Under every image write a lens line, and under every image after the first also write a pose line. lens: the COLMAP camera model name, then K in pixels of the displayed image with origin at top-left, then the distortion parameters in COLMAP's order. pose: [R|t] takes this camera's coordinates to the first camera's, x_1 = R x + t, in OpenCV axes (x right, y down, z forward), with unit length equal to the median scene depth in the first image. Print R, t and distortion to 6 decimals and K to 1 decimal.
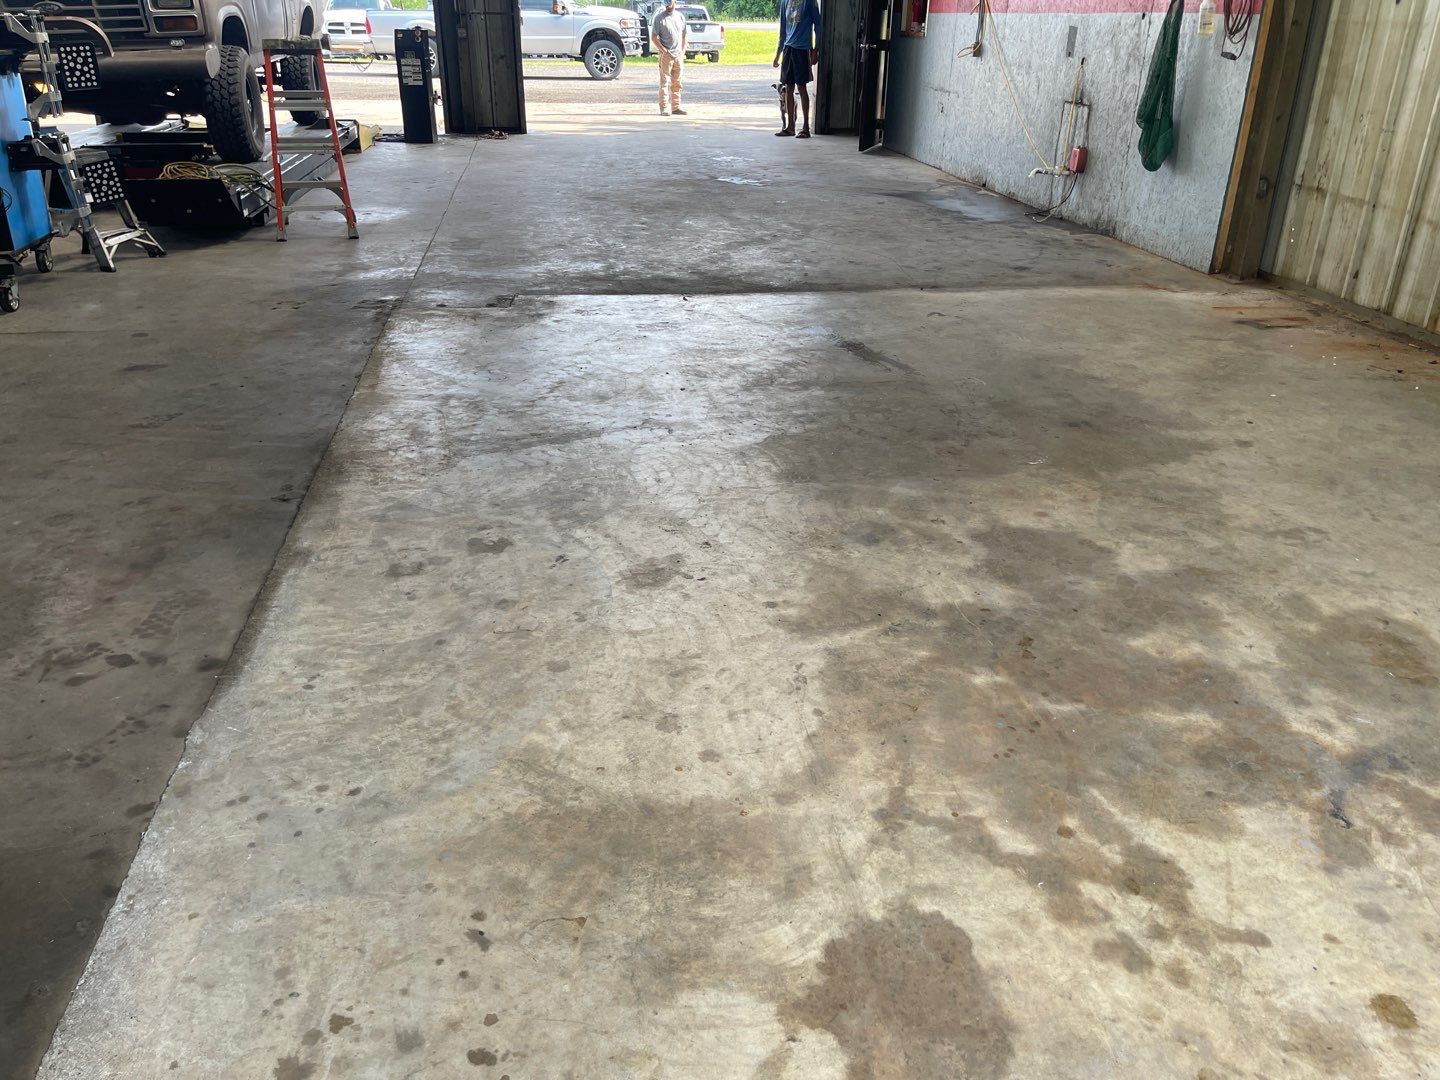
lens RADIAL K [[1089.7, 0, 719.3], [0, 1089.7, 540.2], [0, 0, 1]] dist [-0.001472, -0.018655]
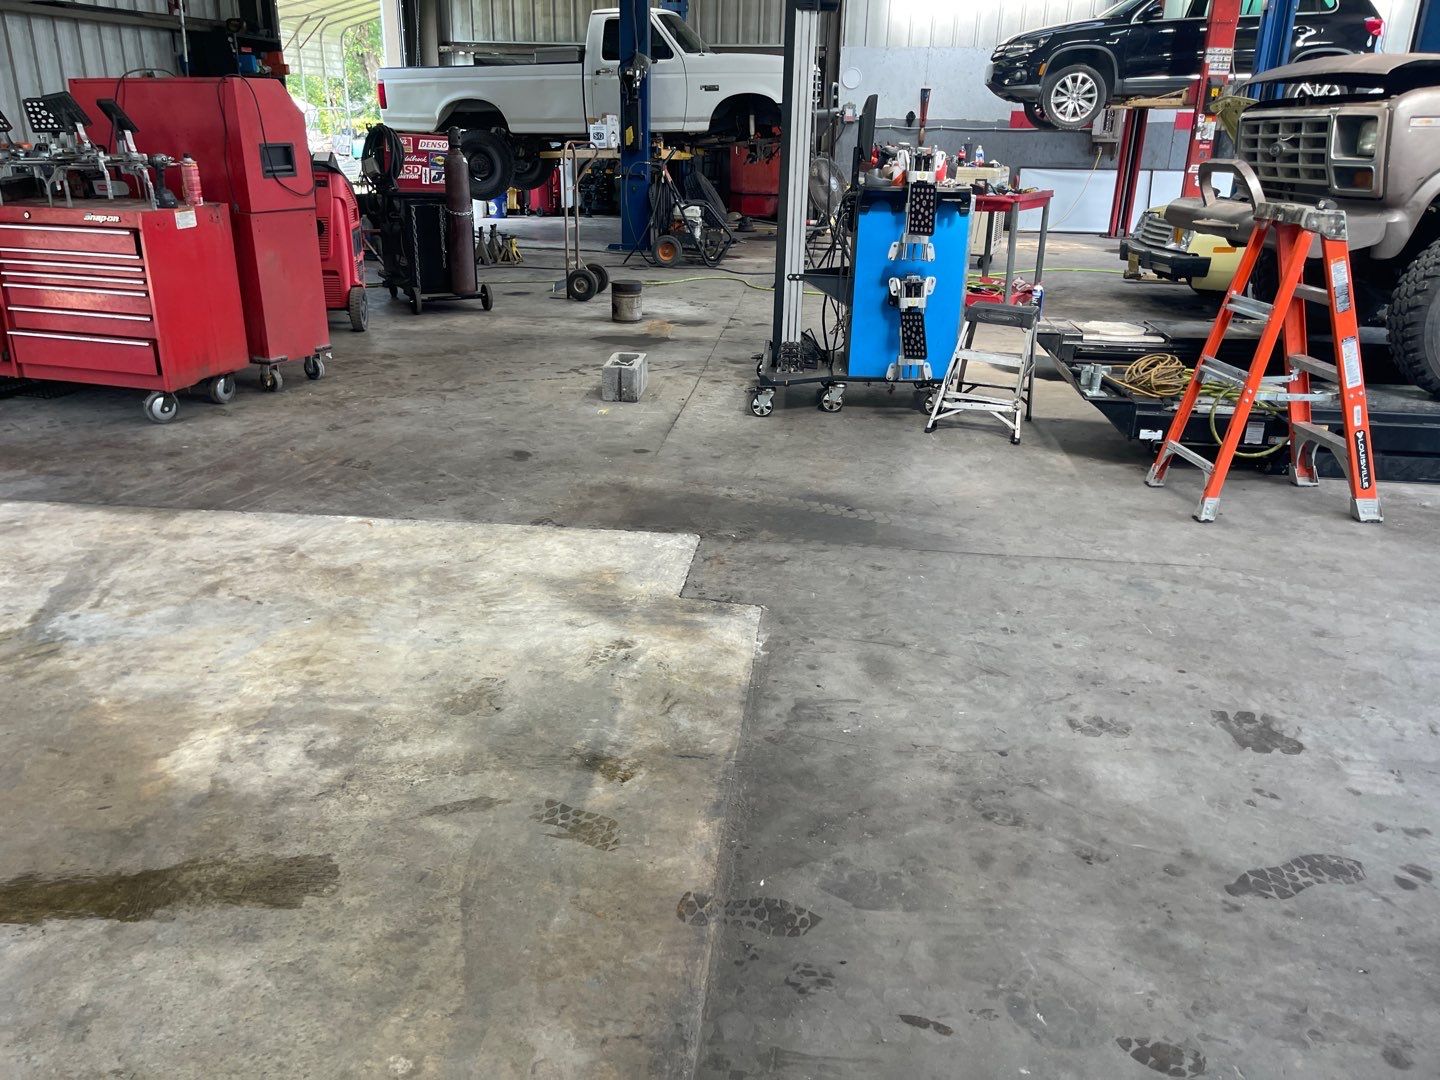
lens RADIAL K [[1089.7, 0, 719.9], [0, 1089.7, 541.0], [0, 0, 1]] dist [-0.001472, -0.018655]
pose [[-0.285965, 0.318289, -0.903834, 0.440902], [-0.430524, 0.799988, 0.417933, -0.639763], [0.856080, 0.508637, -0.091738, 1.319668]]
